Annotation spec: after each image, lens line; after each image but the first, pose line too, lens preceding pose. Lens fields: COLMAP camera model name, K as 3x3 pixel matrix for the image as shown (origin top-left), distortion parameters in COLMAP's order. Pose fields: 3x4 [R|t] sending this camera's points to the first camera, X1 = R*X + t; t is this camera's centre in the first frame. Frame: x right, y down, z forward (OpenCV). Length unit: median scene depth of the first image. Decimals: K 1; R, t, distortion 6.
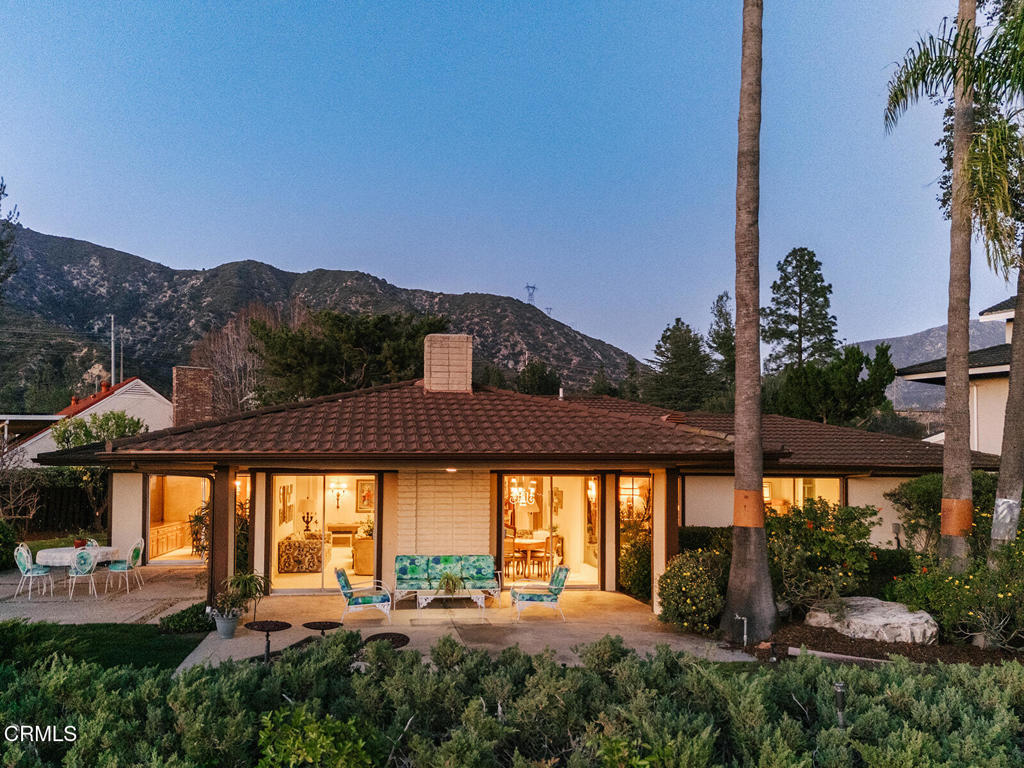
lens RADIAL K [[802.8, 0, 476.8], [0, 802.8, 446.5], [0, 0, 1]] dist [0.053896, -0.010259]
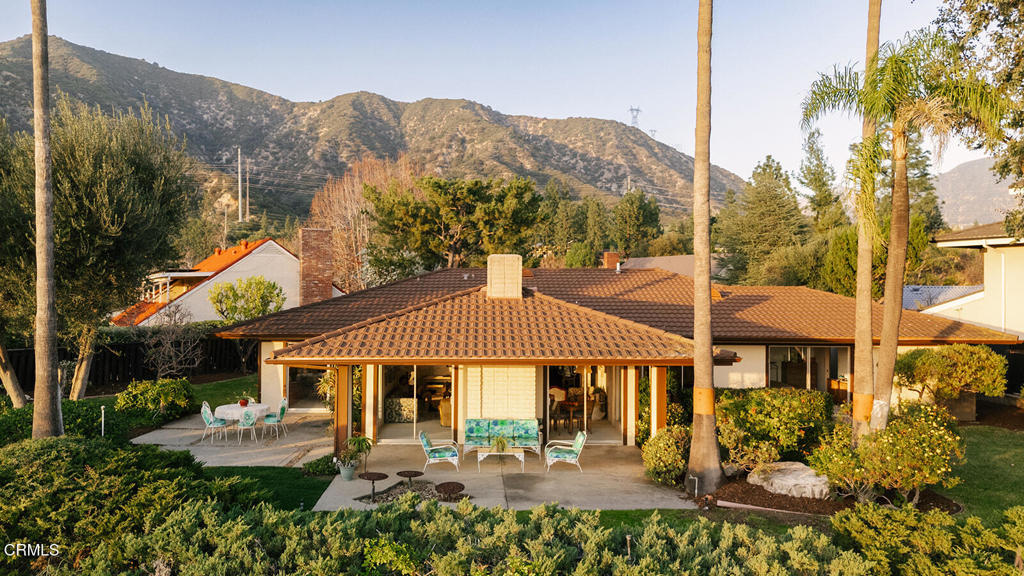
lens RADIAL K [[779.9, 0, 496.7], [0, 779.9, 294.0], [0, 0, 1]] dist [0.059774, -0.042554]
pose [[0.994383, 0.002407, -0.105812, 0.091962], [0.000985, 0.999488, 0.031989, -0.119166], [0.105835, -0.031914, 0.993871, -0.310783]]
